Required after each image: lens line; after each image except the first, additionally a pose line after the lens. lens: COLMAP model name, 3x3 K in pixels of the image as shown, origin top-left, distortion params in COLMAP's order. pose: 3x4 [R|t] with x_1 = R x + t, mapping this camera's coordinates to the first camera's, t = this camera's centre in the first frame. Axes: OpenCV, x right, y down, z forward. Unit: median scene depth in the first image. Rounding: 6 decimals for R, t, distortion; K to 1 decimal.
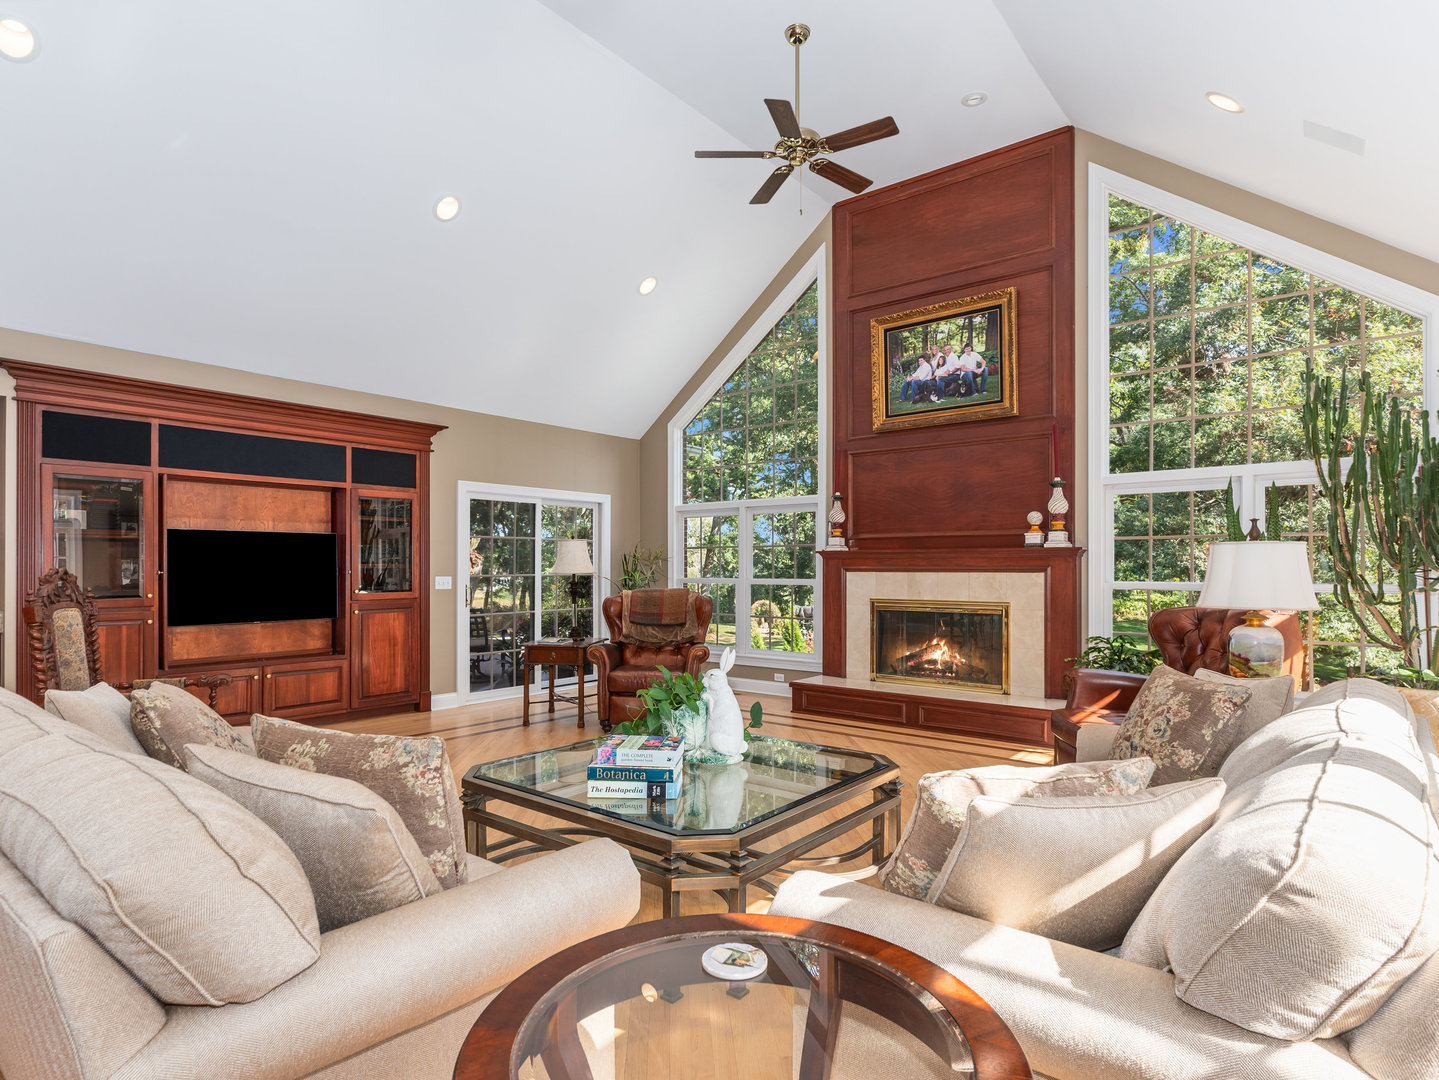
lens RADIAL K [[780.4, 0, 726.8], [0, 780.4, 562.9], [0, 0, 1]] dist [-0.000464, -0.000164]
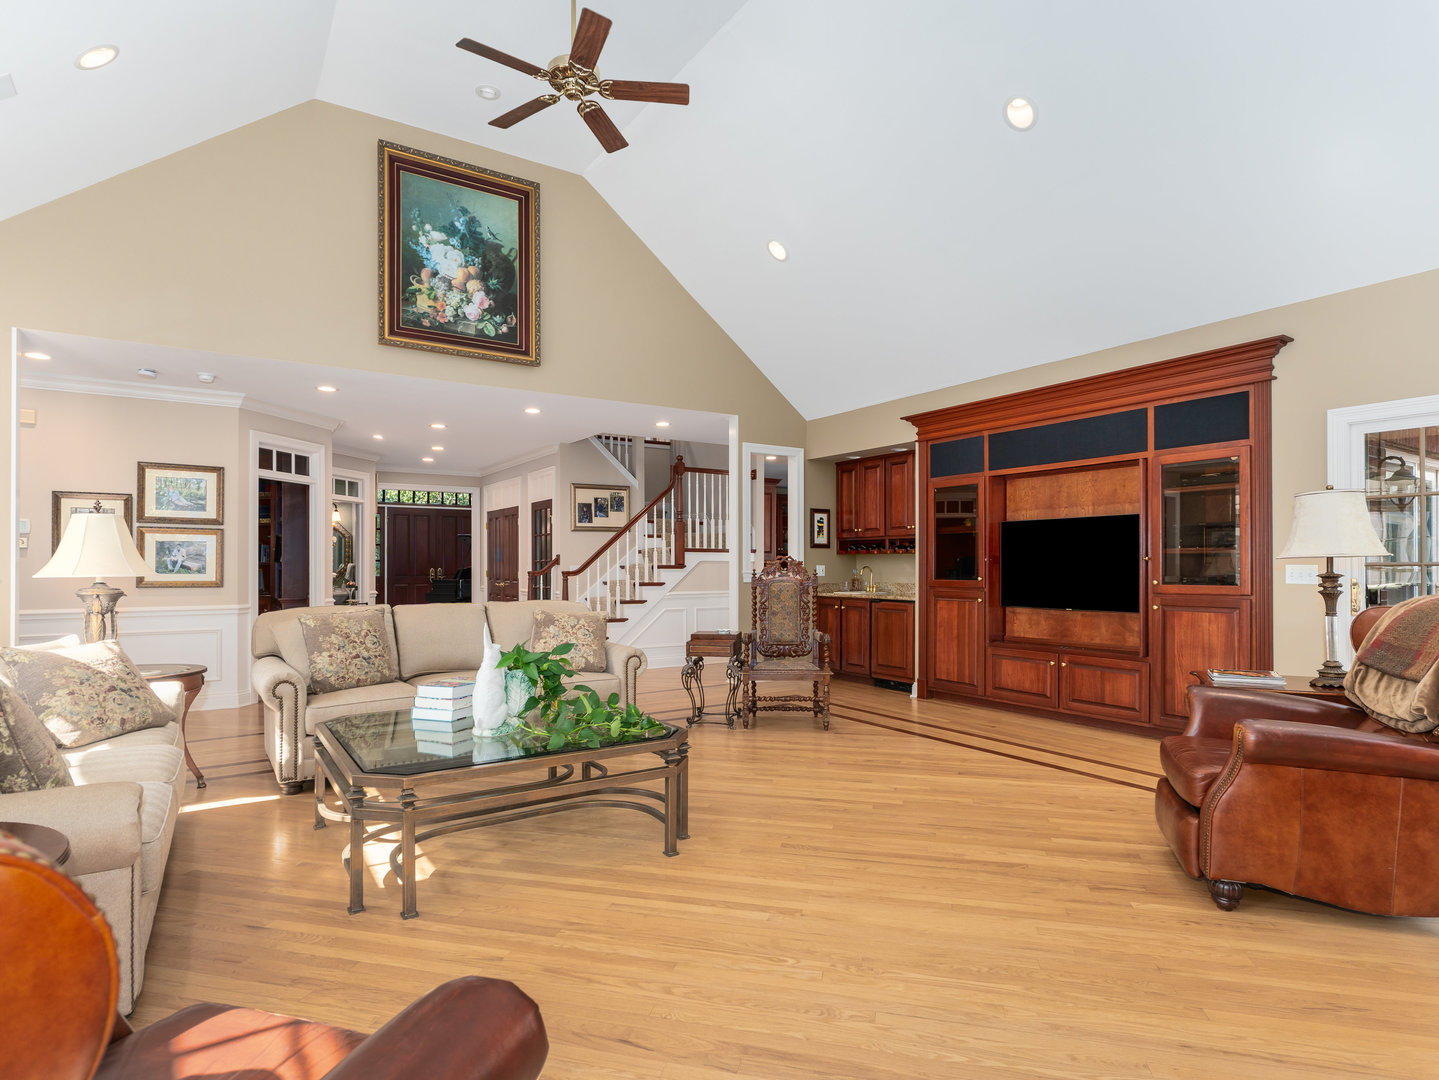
lens RADIAL K [[780.4, 0, 726.8], [0, 780.4, 562.9], [0, 0, 1]] dist [-0.000464, -0.000164]
pose [[-0.299591, -0.003844, -0.954060, 0.807406], [0.004545, 0.999975, -0.005456, 0.034483], [0.954057, -0.005970, -0.299566, 1.500100]]
